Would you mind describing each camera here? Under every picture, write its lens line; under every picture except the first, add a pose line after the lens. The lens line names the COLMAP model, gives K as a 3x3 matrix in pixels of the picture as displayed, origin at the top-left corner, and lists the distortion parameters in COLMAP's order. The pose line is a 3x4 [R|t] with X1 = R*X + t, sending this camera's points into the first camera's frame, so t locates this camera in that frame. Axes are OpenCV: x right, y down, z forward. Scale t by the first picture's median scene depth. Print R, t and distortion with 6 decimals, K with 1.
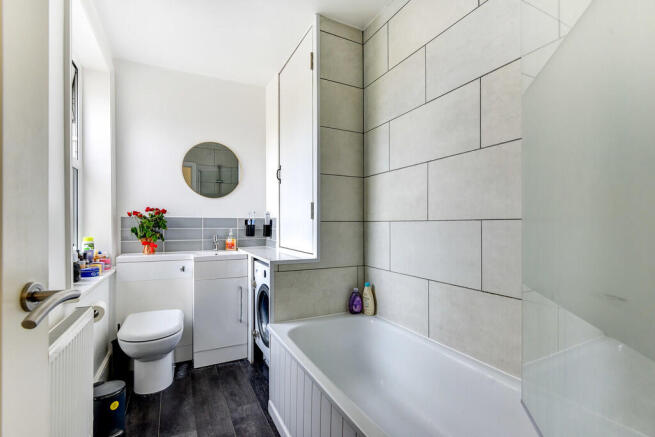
lens RADIAL K [[297.3, 0, 325.7], [0, 297.3, 218.5], [0, 0, 1]] dist [0.008861, -0.005916]
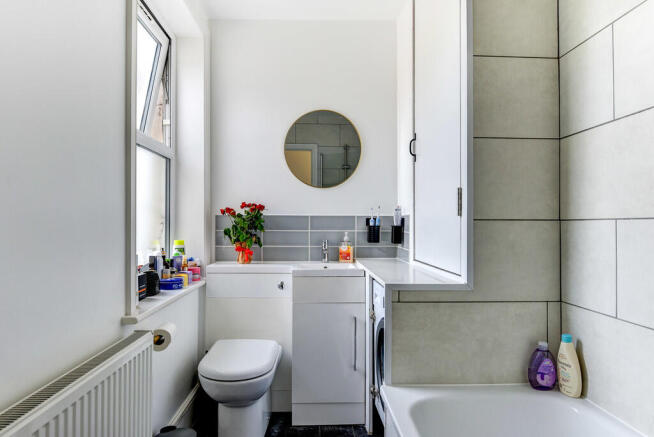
lens RADIAL K [[414.0, 0, 327.0], [0, 414.0, 218.5], [0, 0, 1]] dist [-0.003898, -0.004787]
pose [[0.915167, -0.004025, -0.403055, 0.040702], [0.005334, 0.999984, 0.002127, 0.003418], [0.403039, -0.004096, 0.915174, 0.134015]]
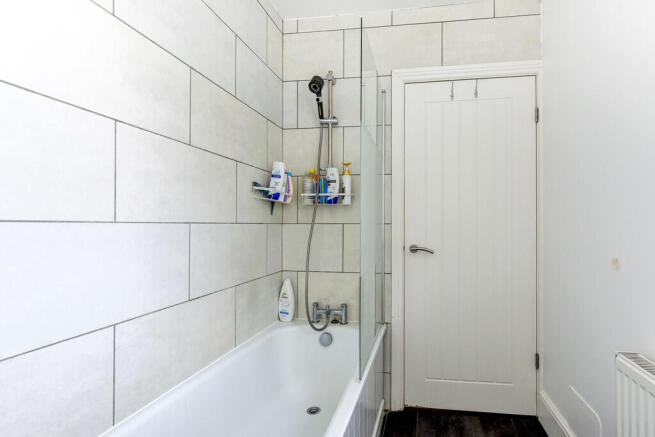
lens RADIAL K [[297.3, 0, 325.7], [0, 297.3, 218.5], [0, 0, 1]] dist [0.008861, -0.005916]
pose [[-0.707013, 0.013913, 0.707064, -0.248635], [-0.011839, 0.999434, -0.031504, 0.008927], [-0.707102, -0.030645, -0.706447, 0.795851]]
